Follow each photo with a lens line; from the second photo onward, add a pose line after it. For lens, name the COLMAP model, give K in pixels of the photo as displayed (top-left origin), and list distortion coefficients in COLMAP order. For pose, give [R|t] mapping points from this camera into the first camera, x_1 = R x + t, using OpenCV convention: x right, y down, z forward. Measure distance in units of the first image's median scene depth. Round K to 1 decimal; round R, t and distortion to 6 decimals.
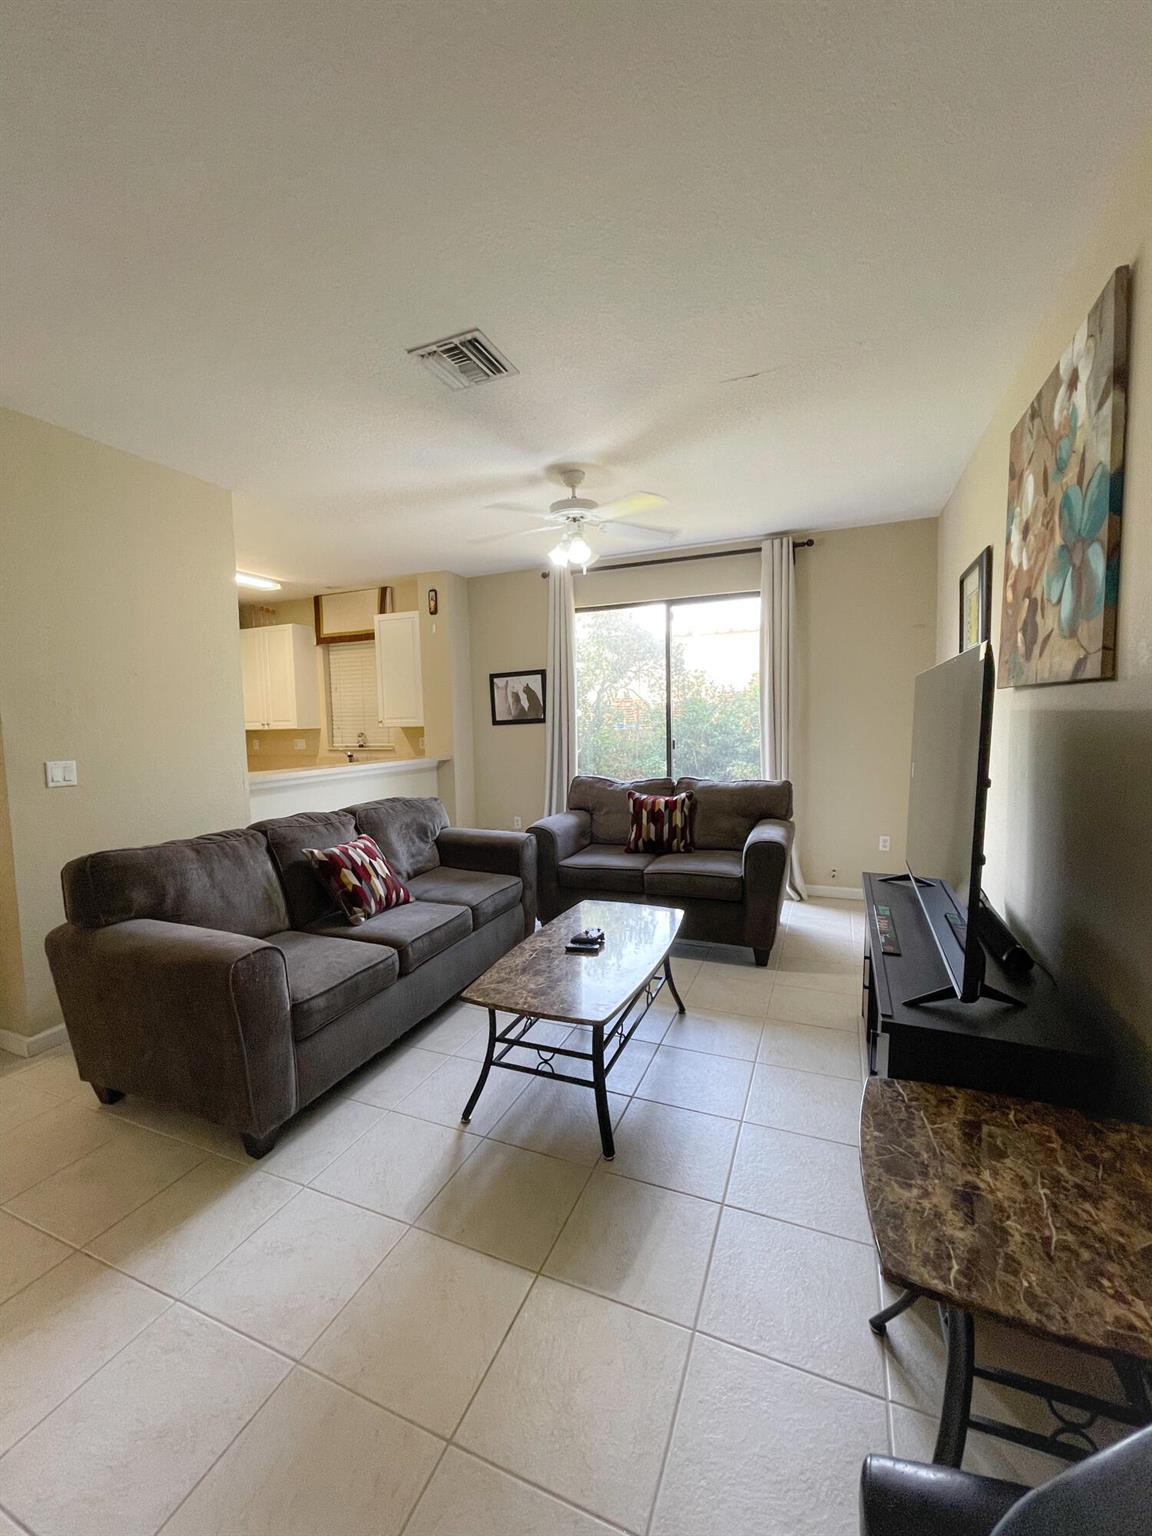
lens RADIAL K [[618.6, 0, 577.5], [0, 618.6, 768.4], [0, 0, 1]] dist [-0.000450, -0.000420]
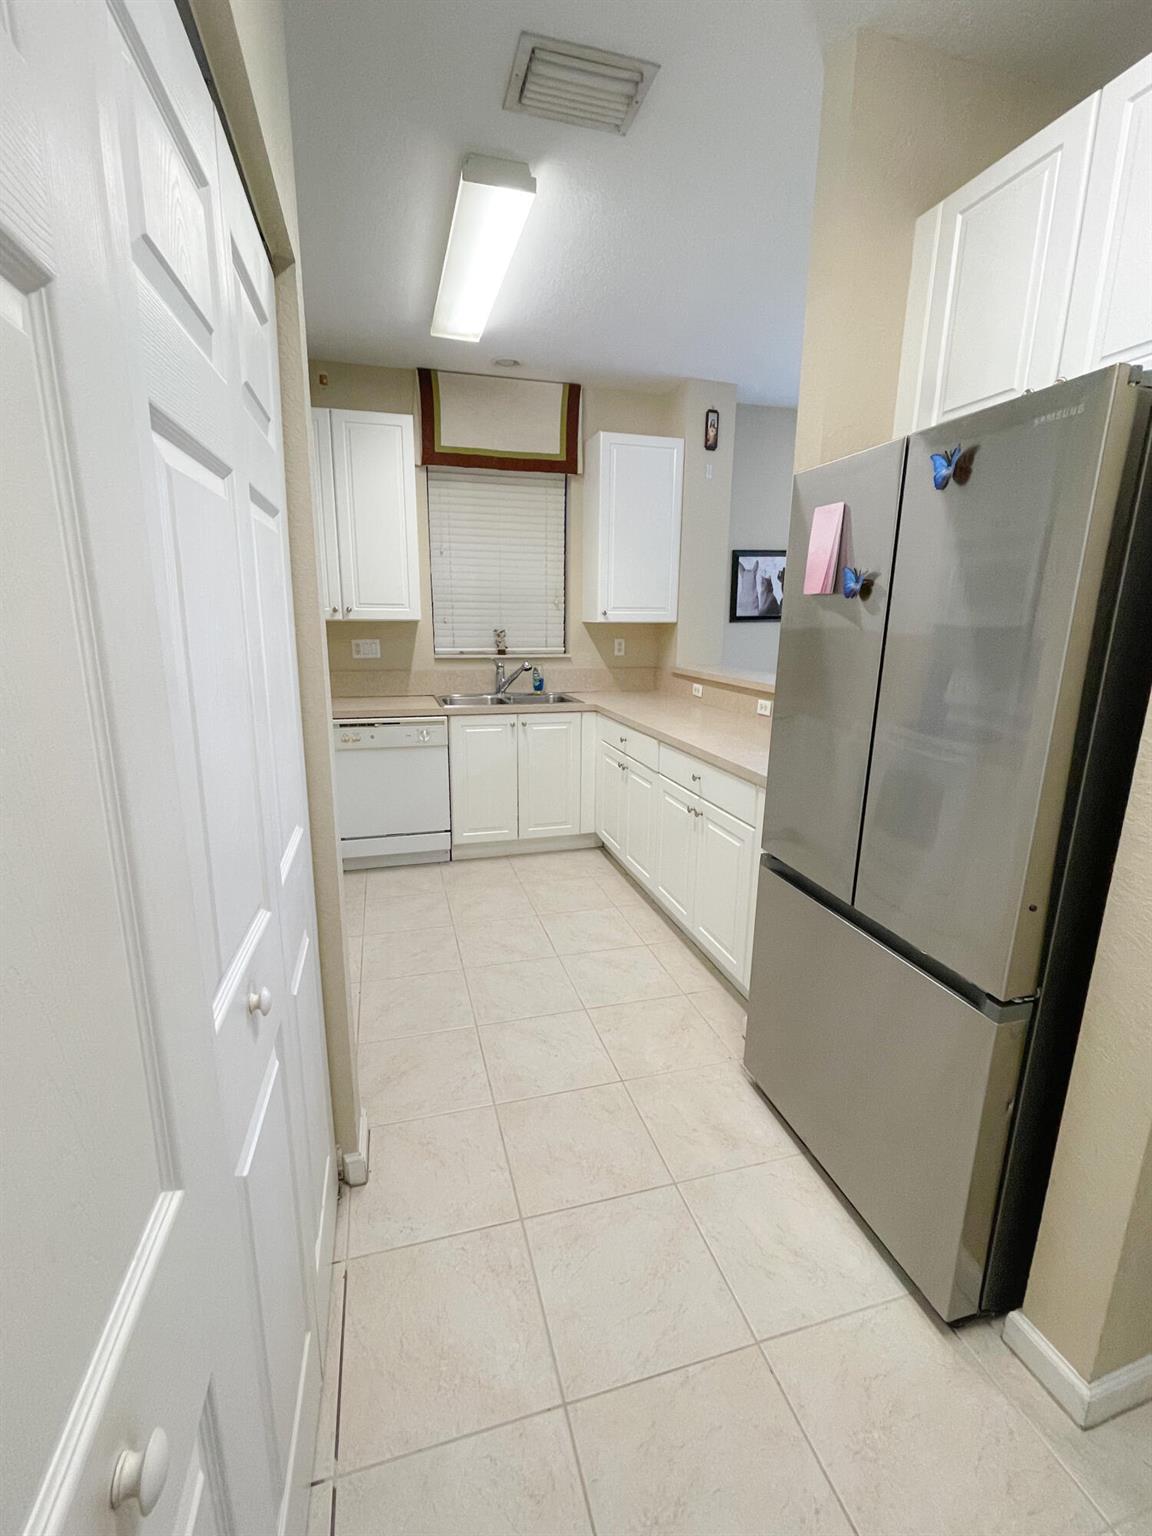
lens RADIAL K [[618.6, 0, 569.7], [0, 618.6, 753.3], [0, 0, 1]] dist [-0.000450, -0.000420]
pose [[0.785765, -0.110059, 0.608655, -0.782564], [0.024375, 0.988787, 0.147328, -0.029042], [-0.618045, -0.100929, 0.779637, 0.541650]]
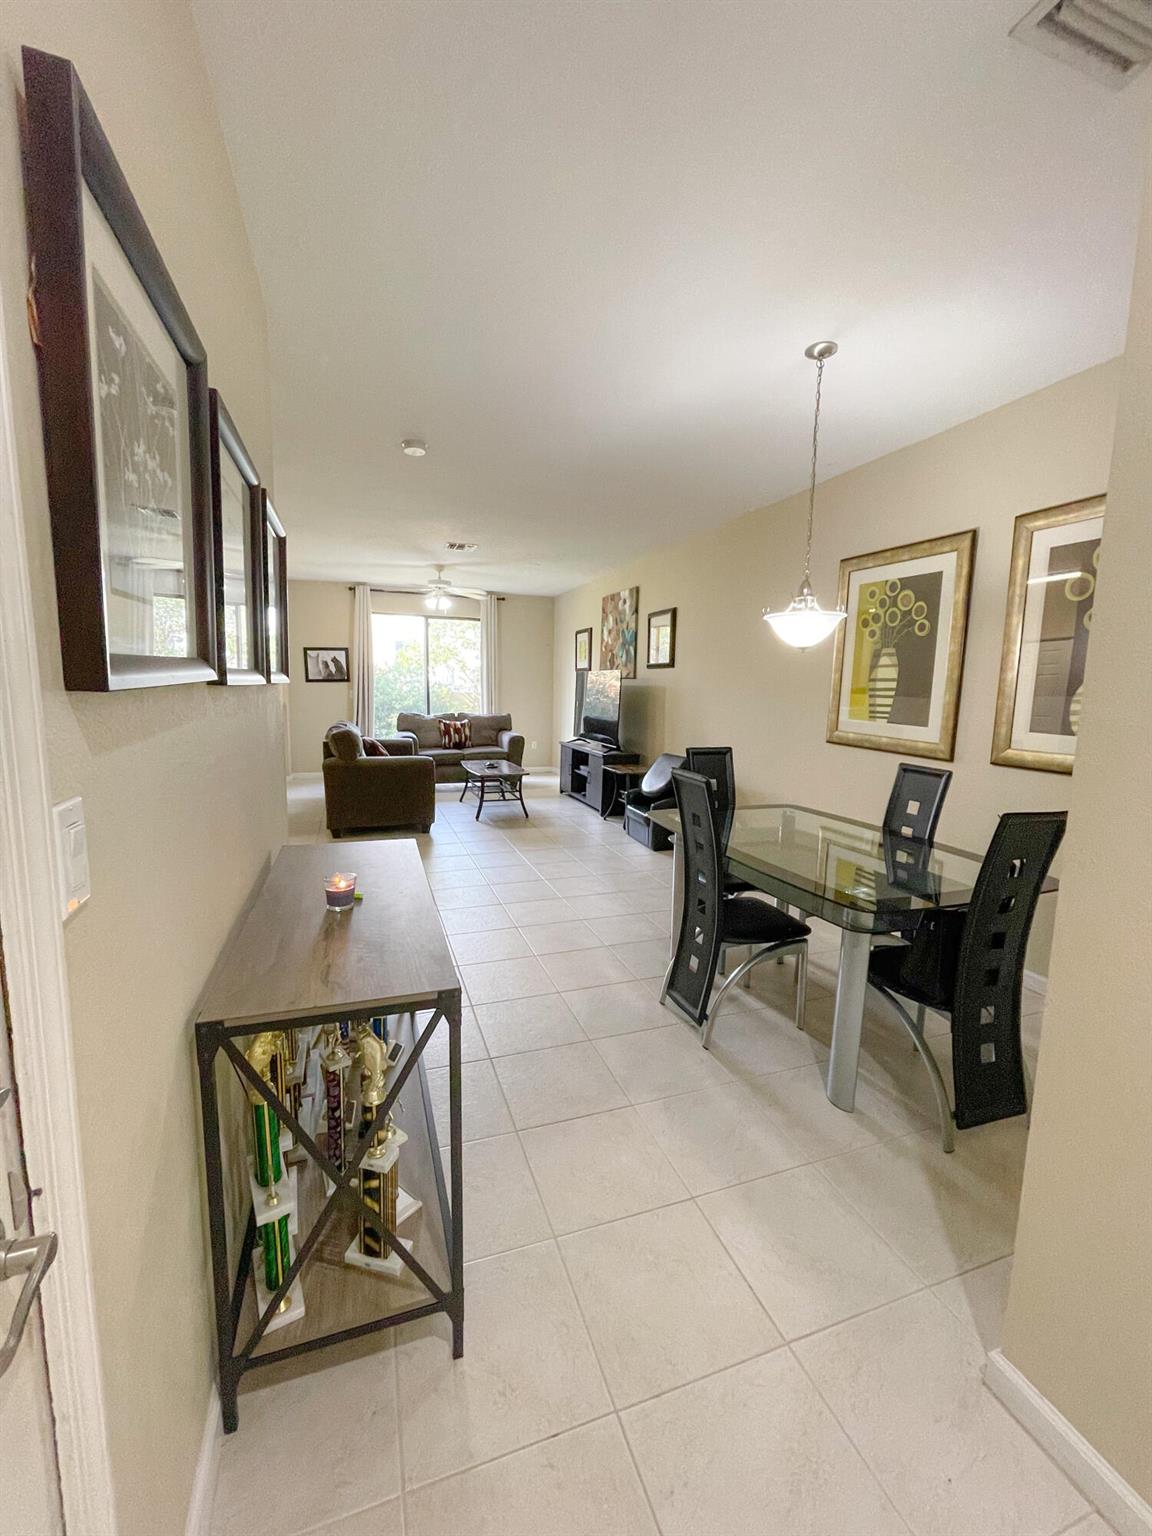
lens RADIAL K [[618.6, 0, 577.5], [0, 618.6, 766.3], [0, 0, 1]] dist [-0.000450, -0.000420]
pose [[0.744773, -0.052111, 0.665280, -0.670850], [0.018607, 0.998180, 0.057356, 0.060487], [-0.667059, -0.030338, 0.744387, -0.563469]]
